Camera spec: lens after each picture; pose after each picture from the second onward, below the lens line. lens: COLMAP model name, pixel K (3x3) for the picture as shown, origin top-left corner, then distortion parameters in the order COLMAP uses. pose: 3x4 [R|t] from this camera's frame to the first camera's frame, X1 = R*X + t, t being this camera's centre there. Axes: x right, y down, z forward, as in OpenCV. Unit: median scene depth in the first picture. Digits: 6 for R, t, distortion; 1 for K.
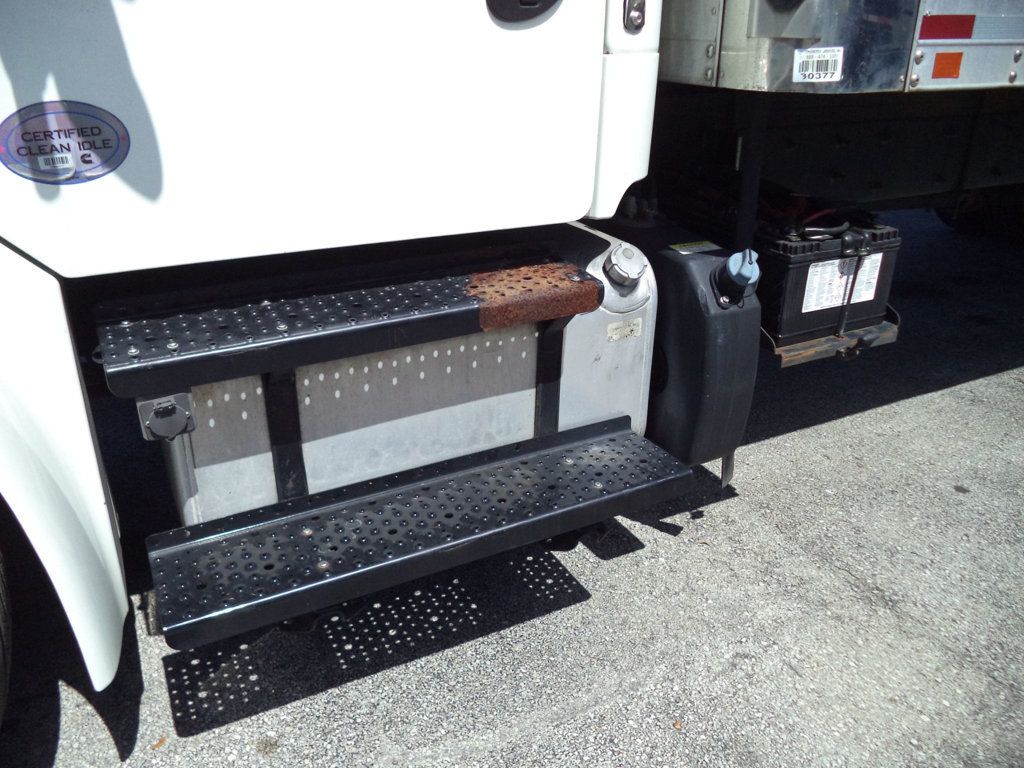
lens RADIAL K [[822.8, 0, 512.0], [0, 822.8, 384.0], [0, 0, 1]] dist [-0.015247, -0.010395]
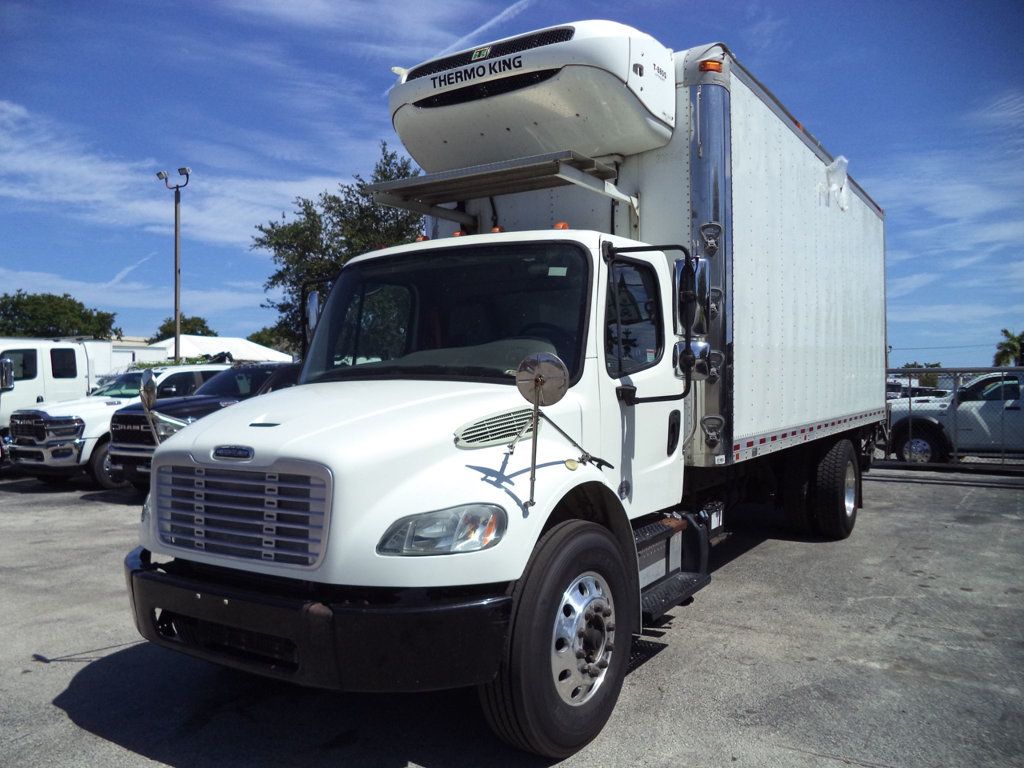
lens RADIAL K [[822.8, 0, 512.0], [0, 822.8, 384.0], [0, 0, 1]] dist [-0.015247, -0.010395]
pose [[0.867389, -0.012018, 0.497485, -2.089932], [0.208680, 0.916345, -0.341708, 0.358607], [-0.451761, 0.400209, 0.797336, -1.575149]]
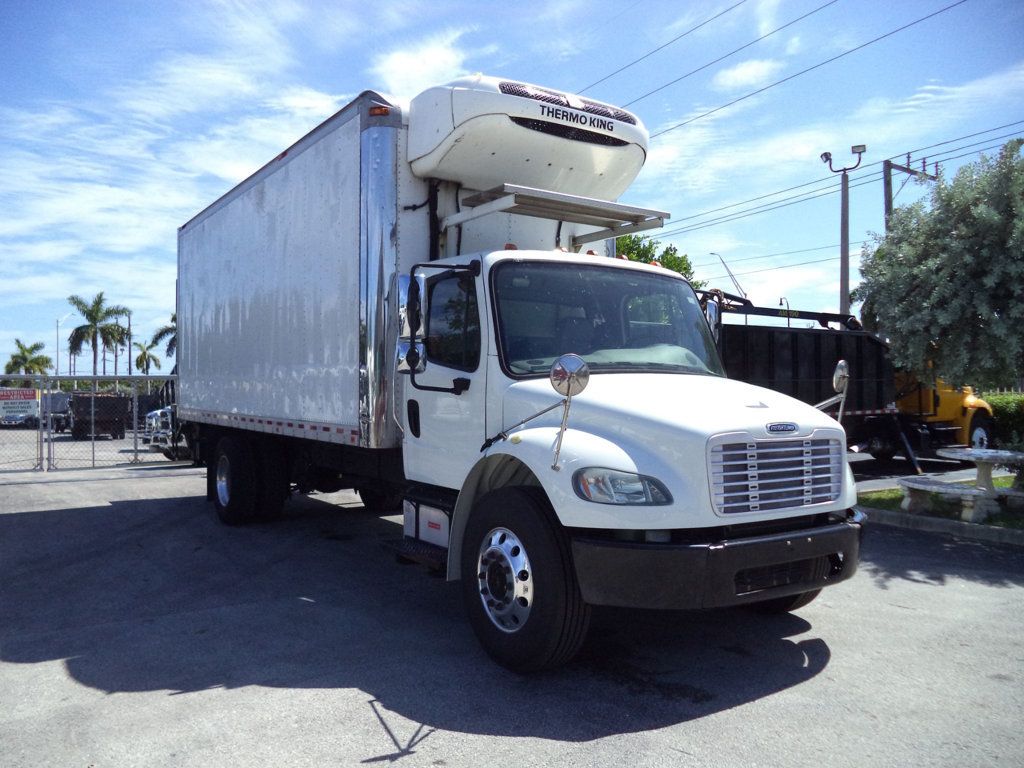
lens RADIAL K [[822.8, 0, 512.0], [0, 822.8, 384.0], [0, 0, 1]] dist [-0.015247, -0.010395]
pose [[-0.108236, 0.001915, 0.994123, -4.402707], [0.395580, 0.917502, 0.041301, -1.035276], [-0.912032, 0.397725, -0.100065, 1.743883]]
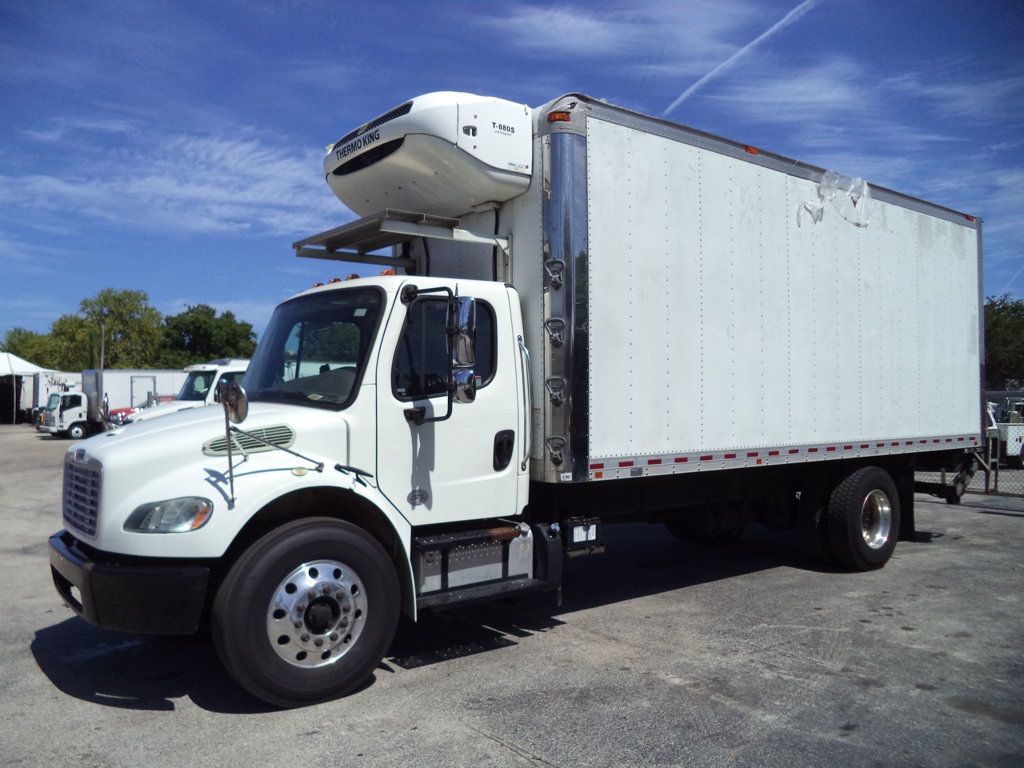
lens RADIAL K [[822.8, 0, 512.0], [0, 822.8, 384.0], [0, 0, 1]] dist [-0.015247, -0.010395]
pose [[0.982717, -0.001159, 0.185112, -0.593005], [0.078387, 0.908507, -0.410451, 0.773057], [-0.167700, 0.417867, 0.892896, -2.537235]]
